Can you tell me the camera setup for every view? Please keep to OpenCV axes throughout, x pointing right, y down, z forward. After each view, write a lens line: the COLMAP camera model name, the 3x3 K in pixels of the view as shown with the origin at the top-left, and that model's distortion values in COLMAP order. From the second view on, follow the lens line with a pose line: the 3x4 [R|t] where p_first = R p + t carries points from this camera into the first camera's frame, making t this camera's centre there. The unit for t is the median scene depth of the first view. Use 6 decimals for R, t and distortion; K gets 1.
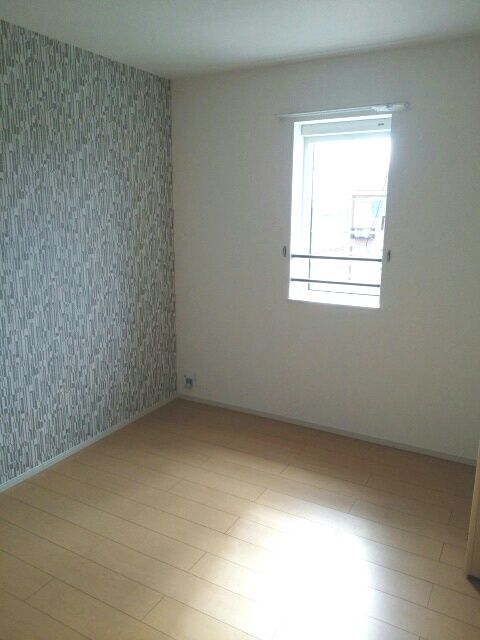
lens RADIAL K [[511.6, 0, 238.8], [0, 511.6, 320.5], [0, 0, 1]] dist [-0.007330, -0.003727]
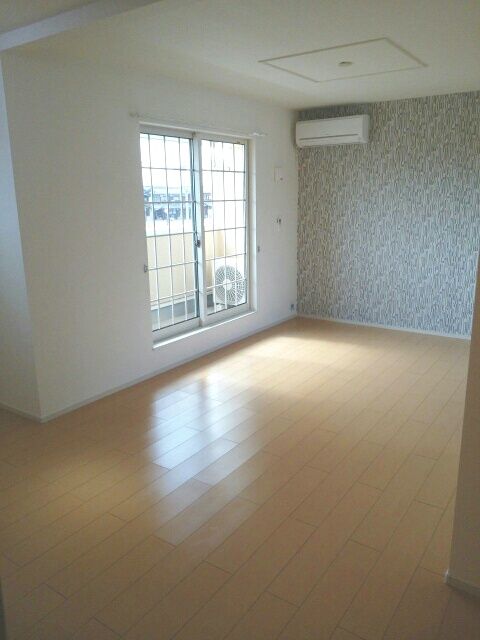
lens RADIAL K [[511.6, 0, 240.3], [0, 511.6, 320.3], [0, 0, 1]] dist [-0.007330, -0.003727]
pose [[-0.076929, 0.225723, -0.971149, 1.463708], [-0.200989, 0.950529, 0.236852, -0.083008], [0.976568, 0.213411, -0.027756, 0.524389]]
